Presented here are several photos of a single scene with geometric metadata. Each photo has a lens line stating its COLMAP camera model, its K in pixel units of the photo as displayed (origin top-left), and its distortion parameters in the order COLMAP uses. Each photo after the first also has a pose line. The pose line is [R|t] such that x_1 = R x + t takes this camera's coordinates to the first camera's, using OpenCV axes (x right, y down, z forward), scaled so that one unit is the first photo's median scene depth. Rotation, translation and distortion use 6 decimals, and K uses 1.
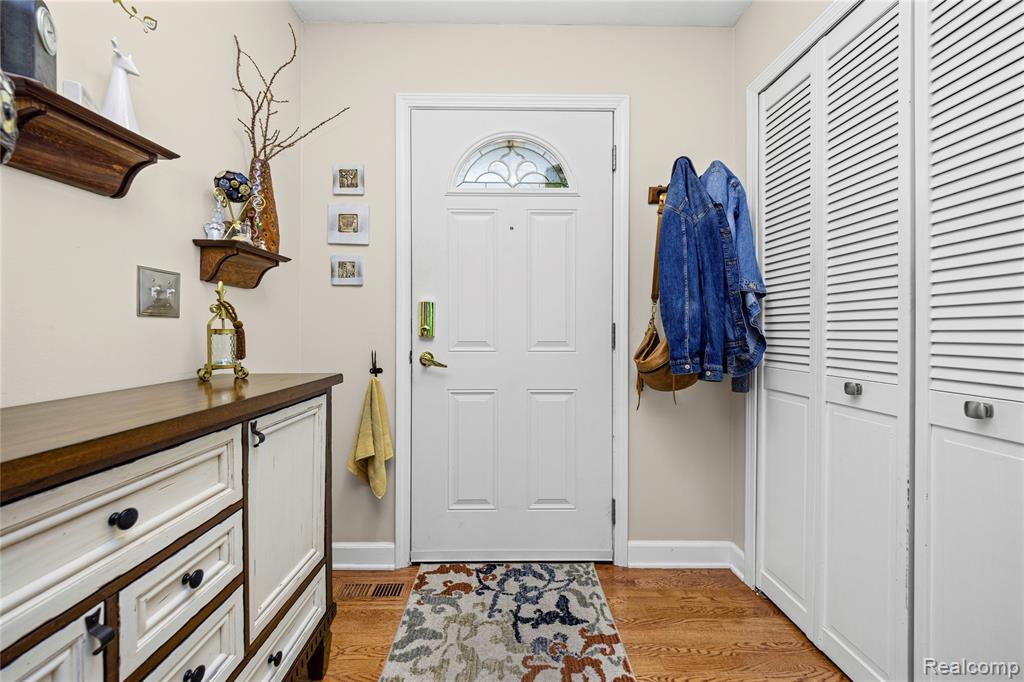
lens RADIAL K [[395.7, 0, 510.3], [0, 395.7, 331.8], [0, 0, 1]] dist [0.000036, 0.000002]
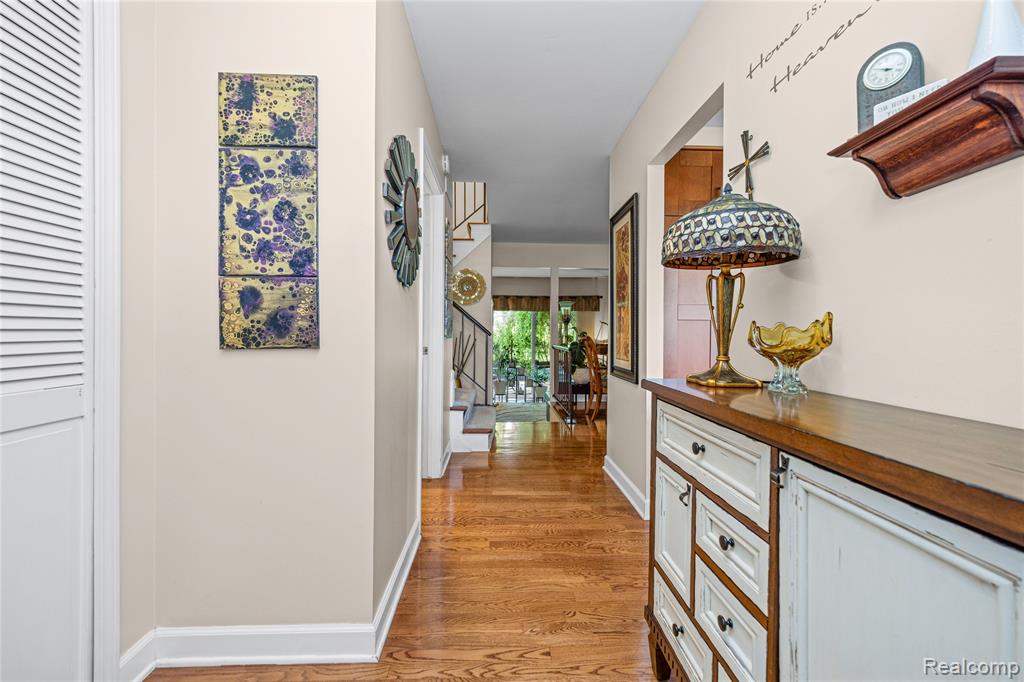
lens RADIAL K [[395.7, 0, 510.3], [0, 395.7, 331.8], [0, 0, 1]] dist [0.000036, 0.000002]
pose [[-0.999887, -0.000457, -0.015045, -0.087368], [-0.000504, 0.999995, 0.003102, -0.025092], [0.015043, 0.003109, -0.999882, 1.892373]]
